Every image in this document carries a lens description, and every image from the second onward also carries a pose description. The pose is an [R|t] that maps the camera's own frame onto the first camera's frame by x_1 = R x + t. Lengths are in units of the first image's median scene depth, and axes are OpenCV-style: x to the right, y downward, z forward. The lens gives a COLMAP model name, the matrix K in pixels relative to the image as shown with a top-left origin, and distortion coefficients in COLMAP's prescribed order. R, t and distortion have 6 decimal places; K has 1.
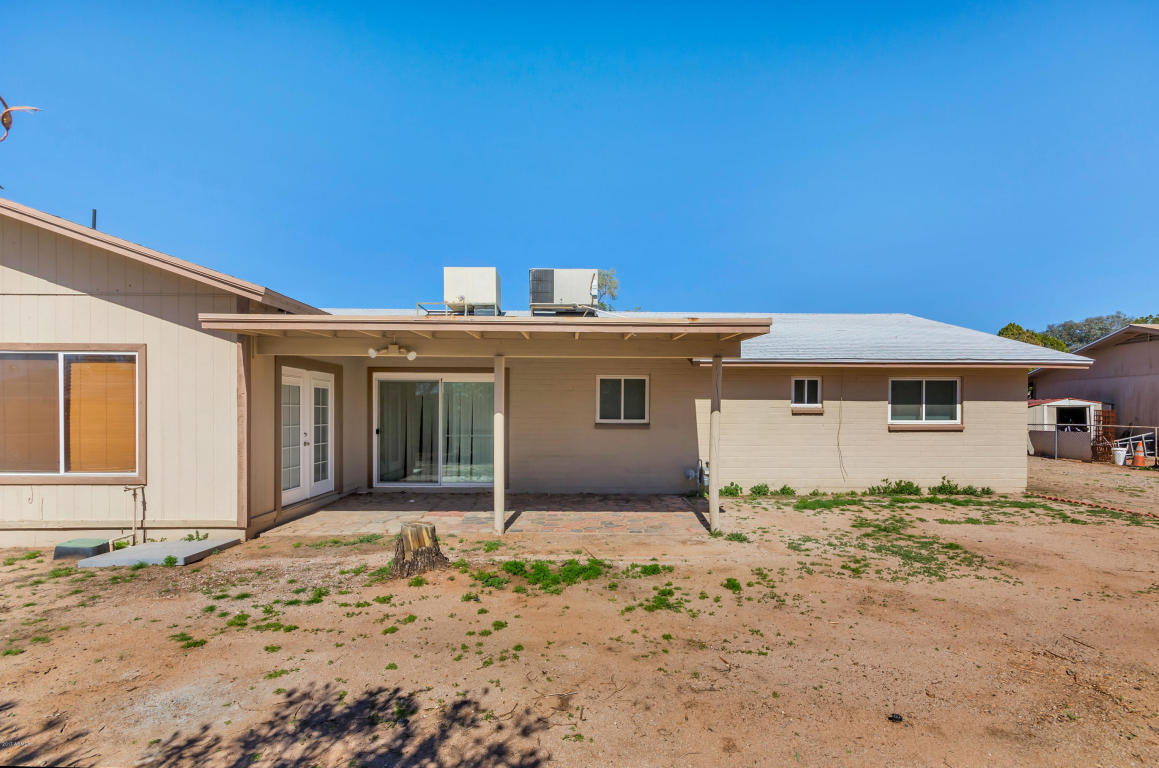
lens RADIAL K [[530.3, 0, 579.8], [0, 530.3, 414.4], [0, 0, 1]] dist [0.000722, -0.000142]
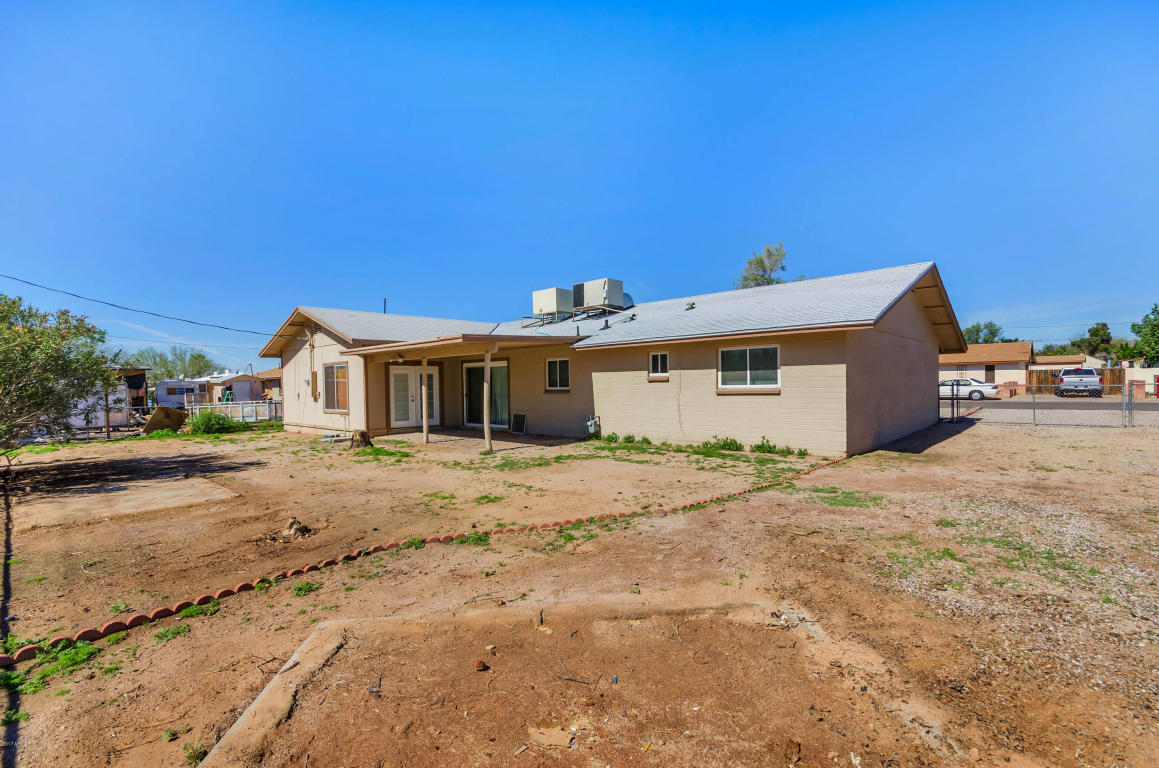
lens RADIAL K [[527.1, 0, 579.5], [0, 527.1, 384.0], [0, 0, 1]] dist [0.000496, -0.000115]
pose [[0.714169, -0.015654, -0.699798, 1.179322], [0.017537, 0.999836, -0.004468, 0.007940], [0.699753, -0.009082, 0.714327, -0.035895]]
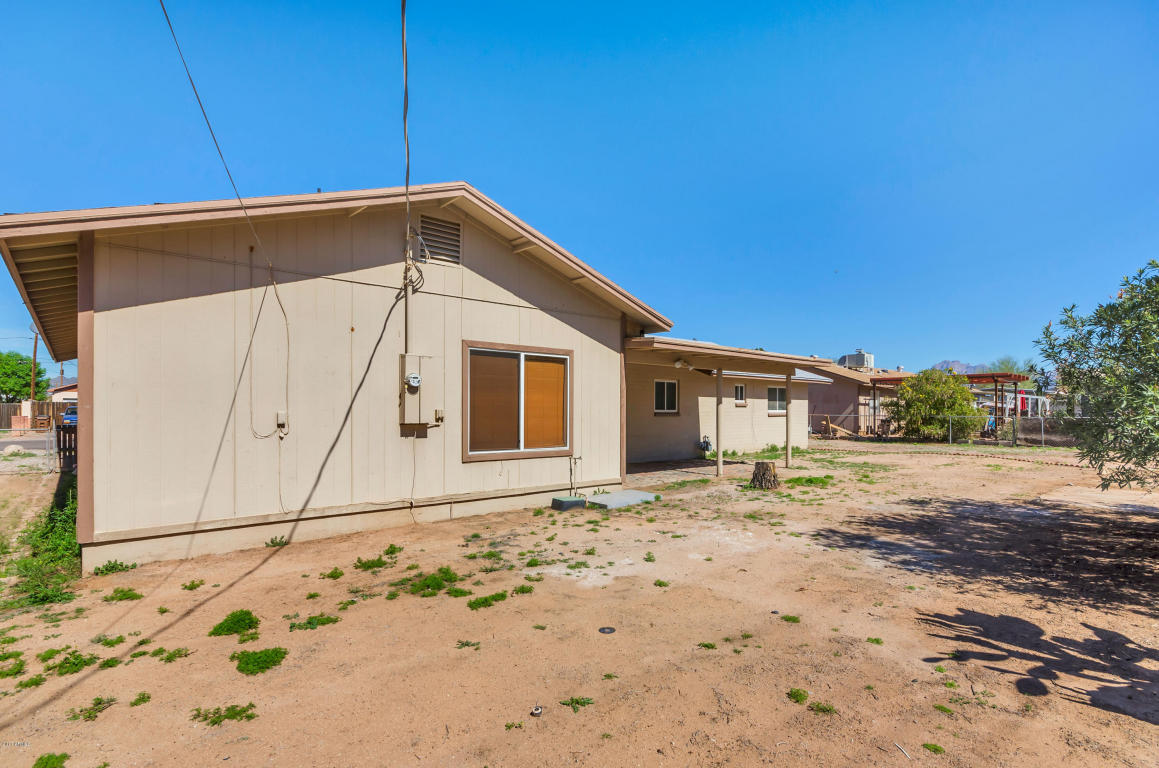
lens RADIAL K [[581.9, 0, 582.2], [0, 581.9, 411.5], [0, 0, 1]] dist [0.000311, -0.000006]
pose [[0.770514, -0.001815, 0.637421, -1.122030], [0.002388, 0.999997, -0.000038, 0.013693], [-0.637419, 0.001551, 0.770516, -0.092281]]
